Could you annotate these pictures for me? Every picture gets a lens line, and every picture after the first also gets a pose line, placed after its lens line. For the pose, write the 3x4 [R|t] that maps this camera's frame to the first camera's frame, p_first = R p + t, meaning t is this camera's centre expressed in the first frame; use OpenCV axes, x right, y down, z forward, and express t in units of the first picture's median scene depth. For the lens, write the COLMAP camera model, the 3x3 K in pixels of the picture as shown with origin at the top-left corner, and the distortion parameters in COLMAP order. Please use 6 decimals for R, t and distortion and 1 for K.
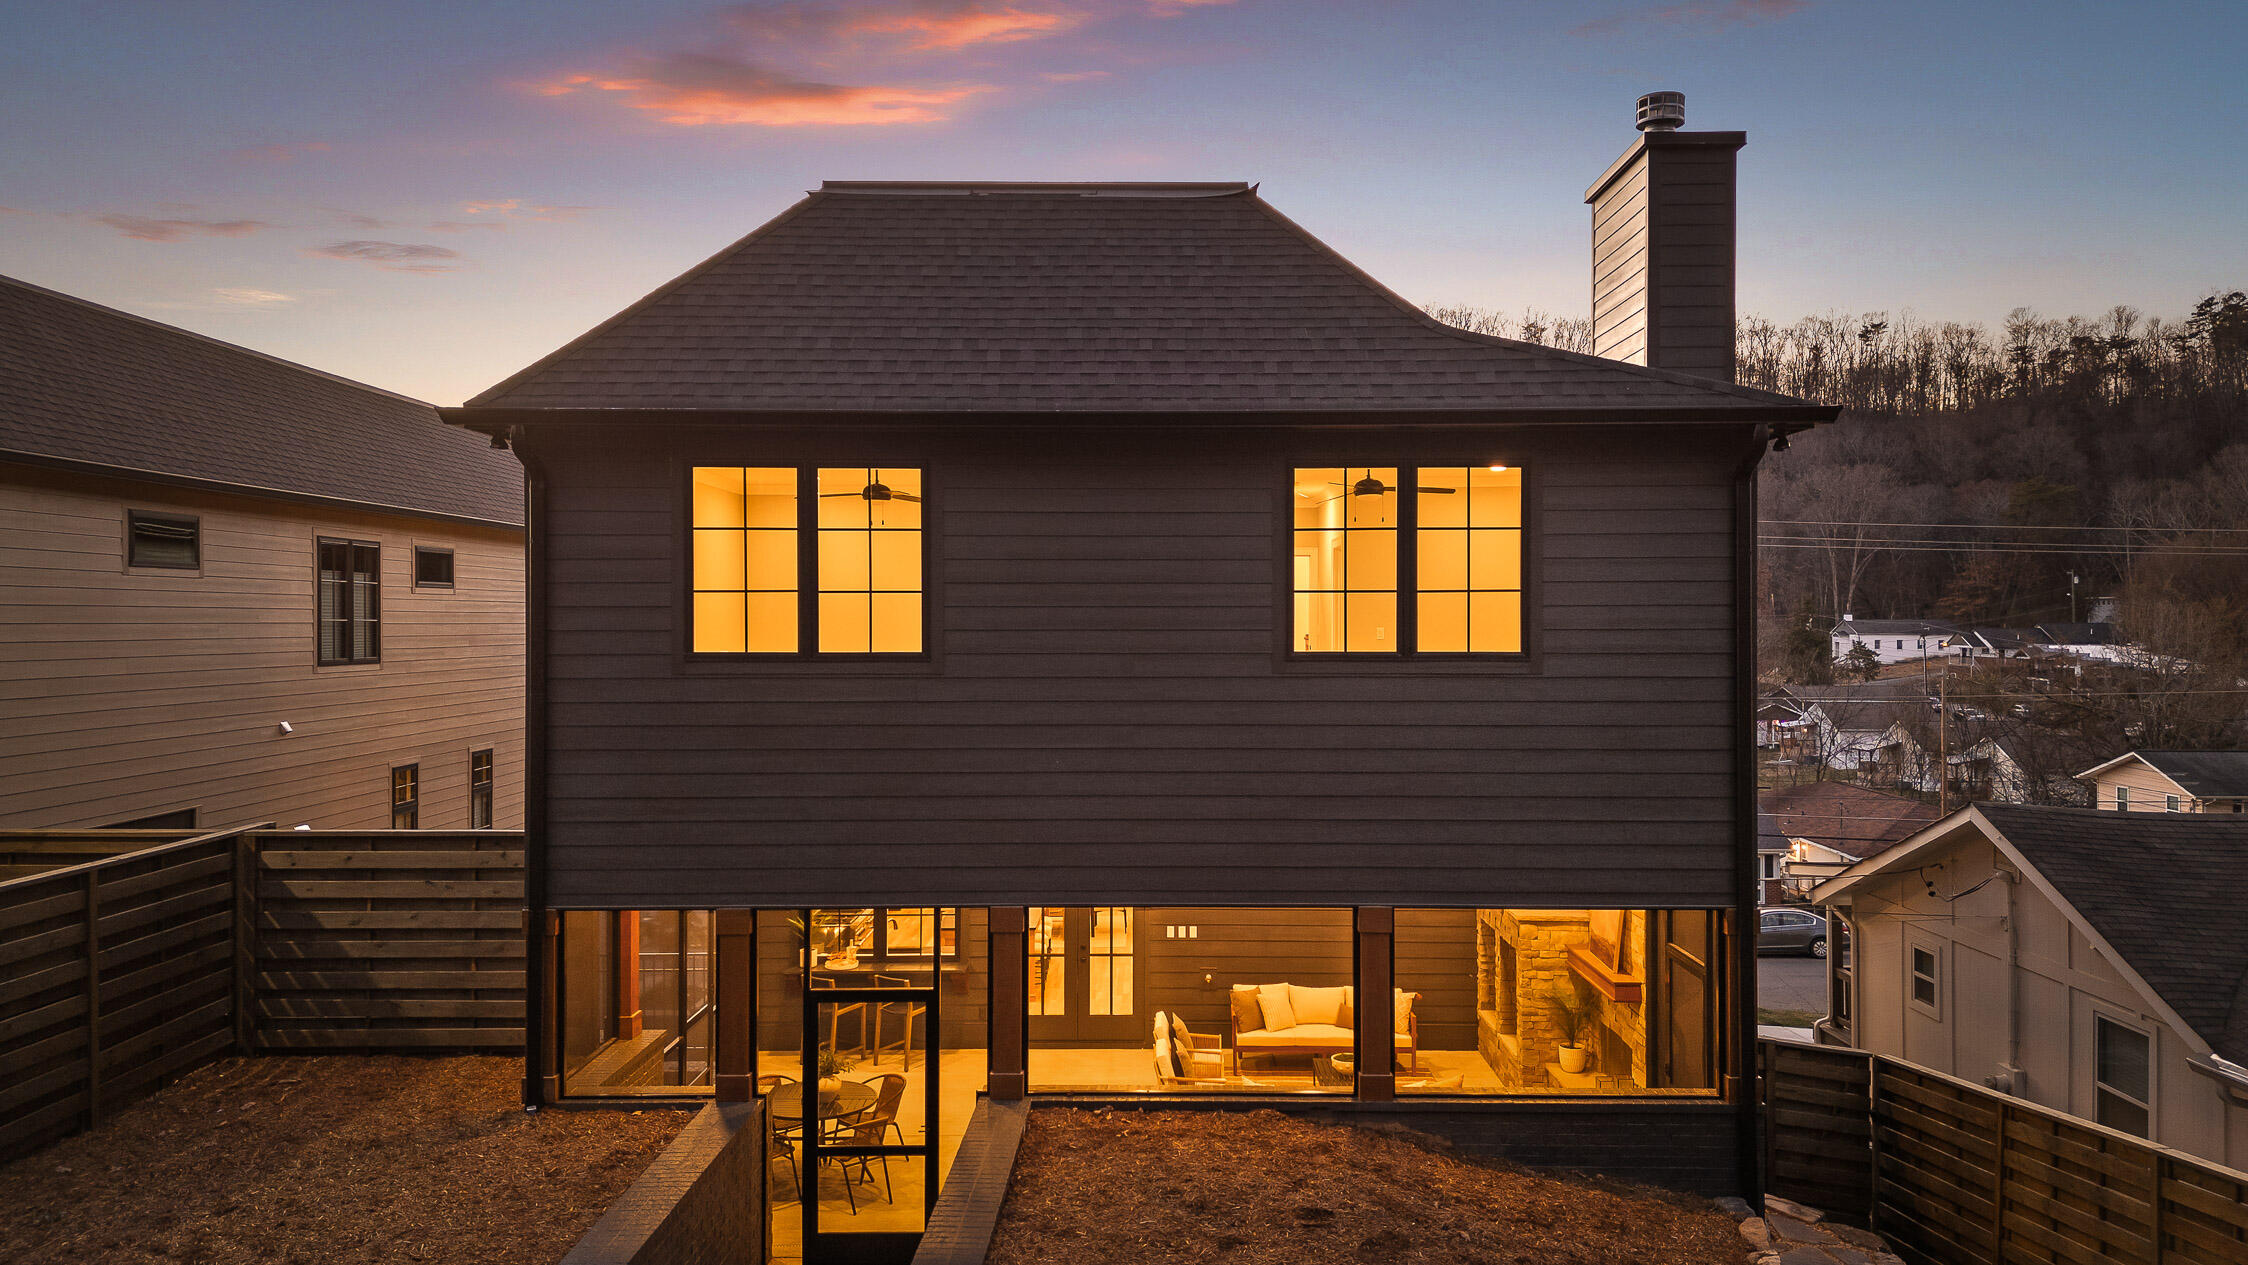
lens RADIAL K [[1578.3, 0, 1124.0], [0, 1578.3, 632.5], [0, 0, 1]] dist [0.089783, -0.100268]
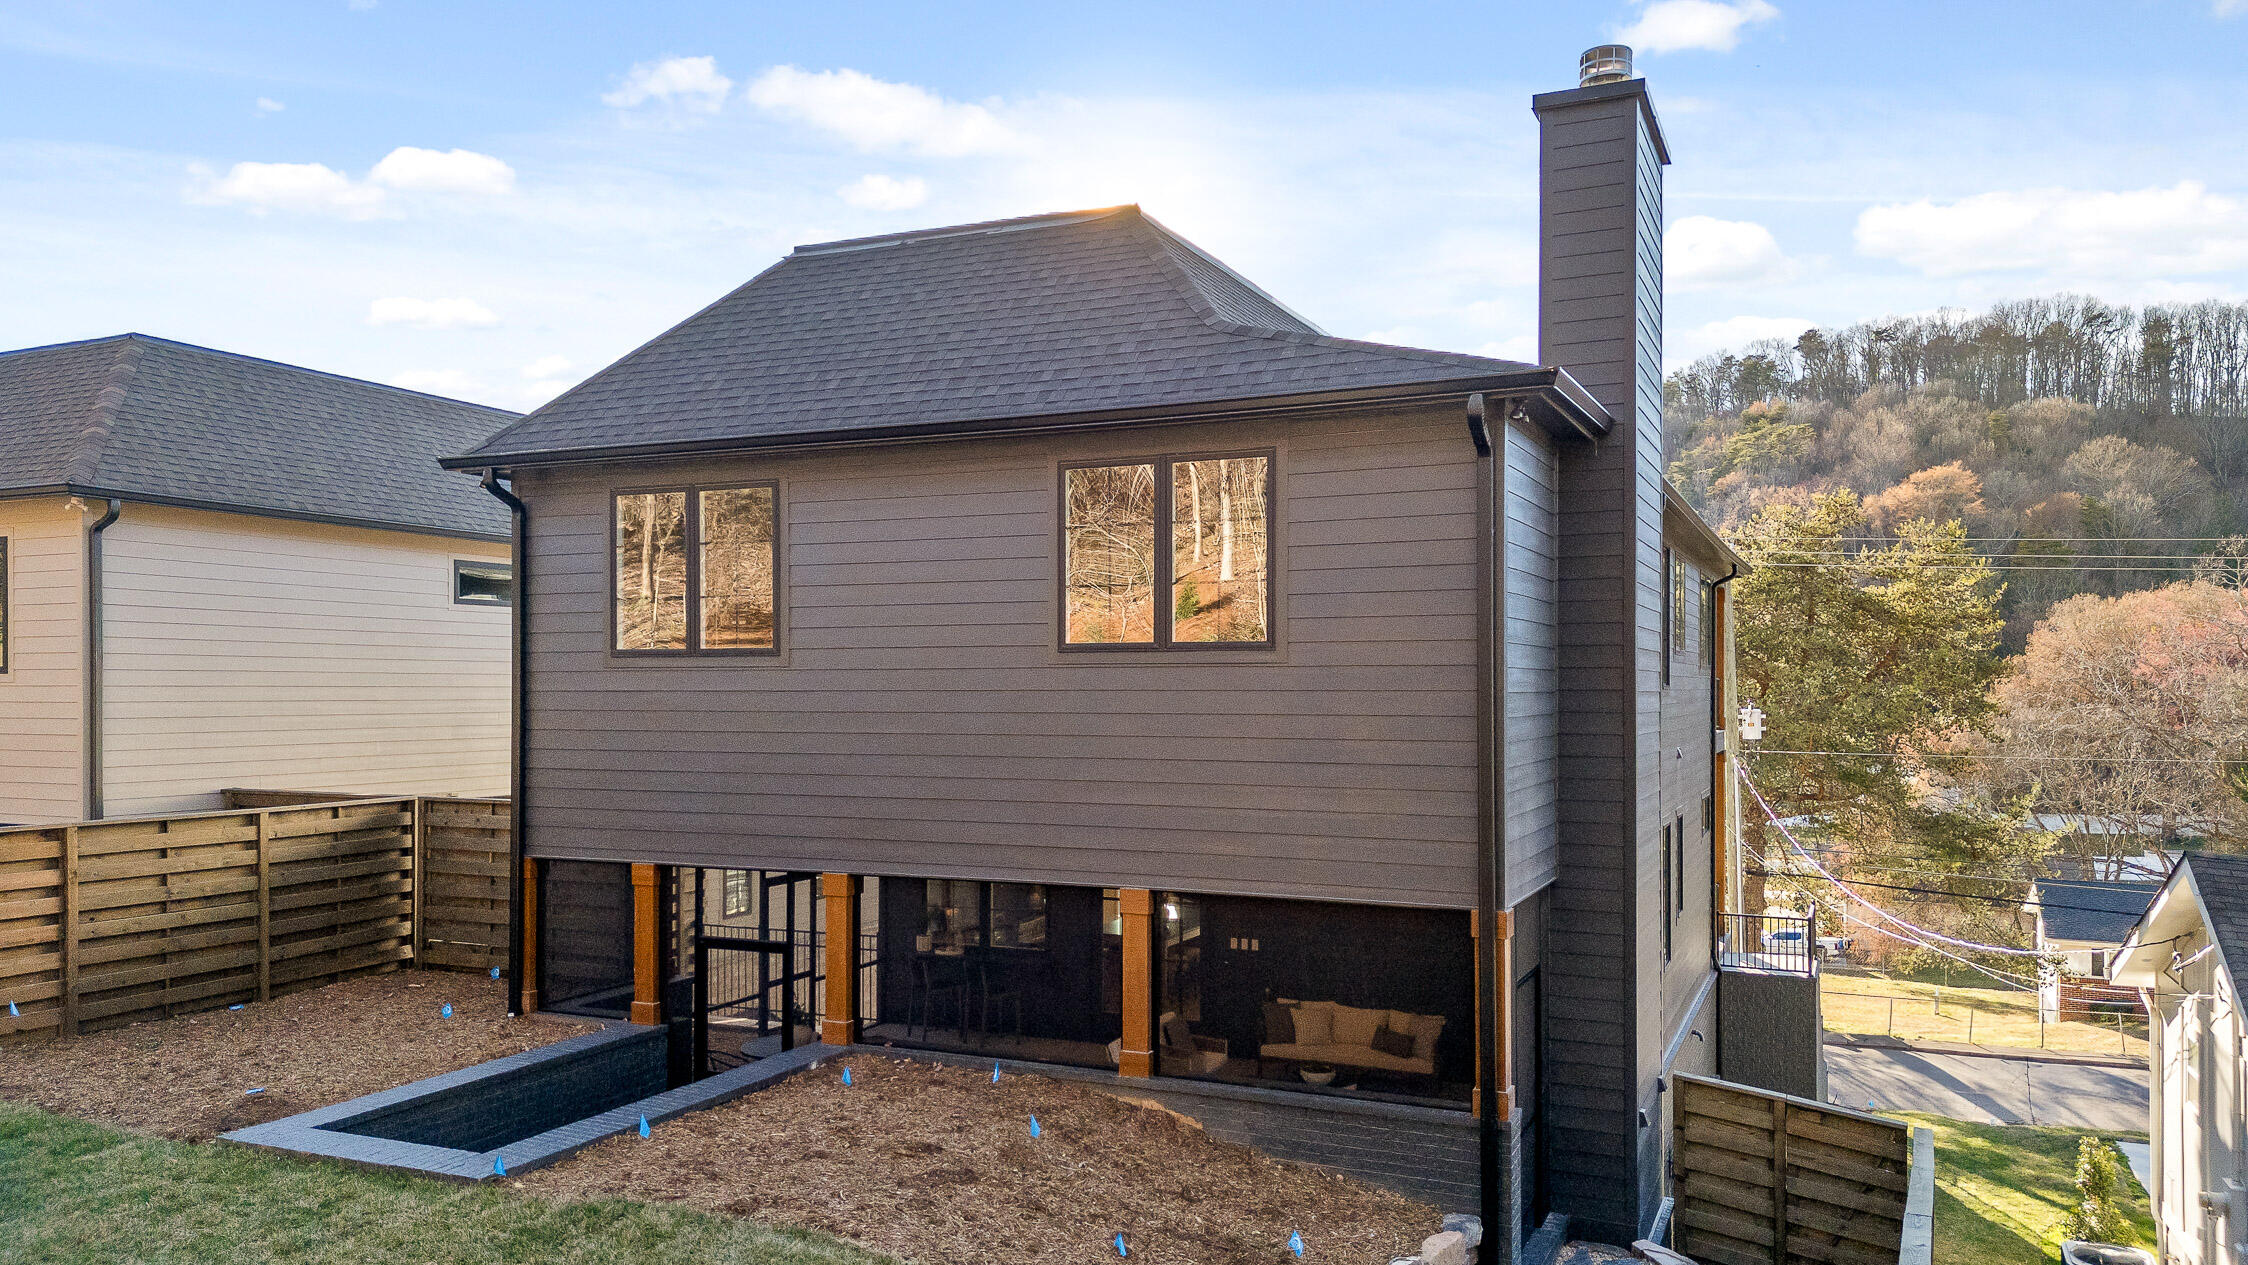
lens RADIAL K [[1605.4, 0, 1097.0], [0, 1605.4, 677.5], [0, 0, 1]] dist [0.088700, -0.101825]
pose [[0.908517, -0.002182, -0.417843, 0.572275], [-0.003345, 0.999916, -0.012495, 0.048191], [0.417835, 0.012749, 0.908433, 0.037098]]
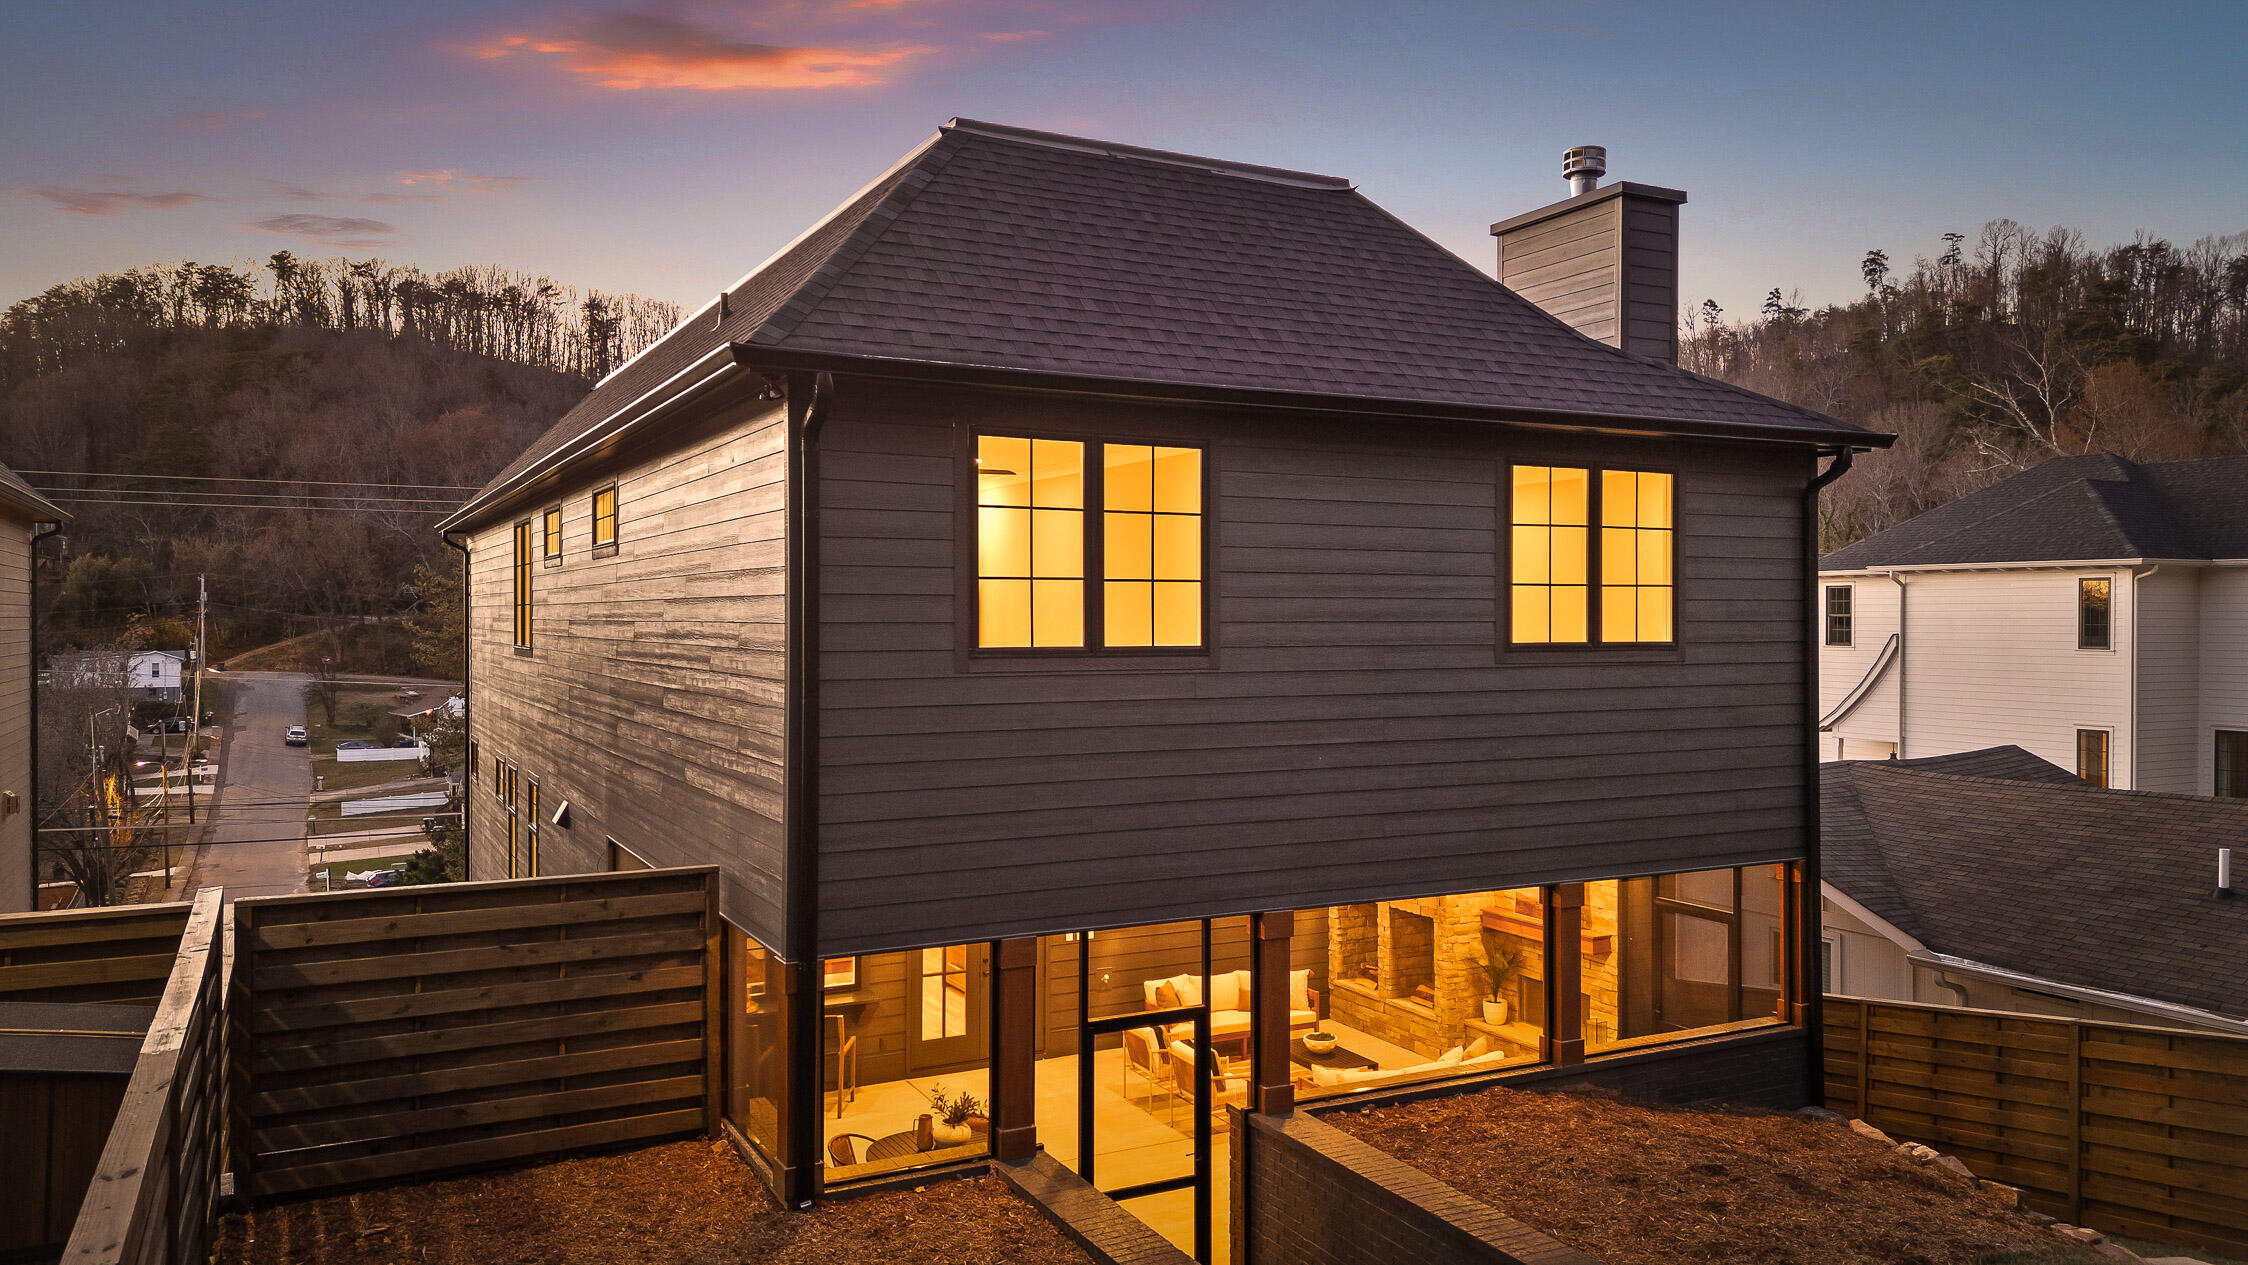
lens RADIAL K [[1578.3, 0, 1124.0], [0, 1578.3, 632.5], [0, 0, 1]] dist [0.089783, -0.100268]
pose [[0.885183, -0.003407, 0.465230, -0.601244], [0.002221, 0.999993, 0.003096, 0.001516], [-0.465237, -0.001707, 0.885184, 0.196099]]
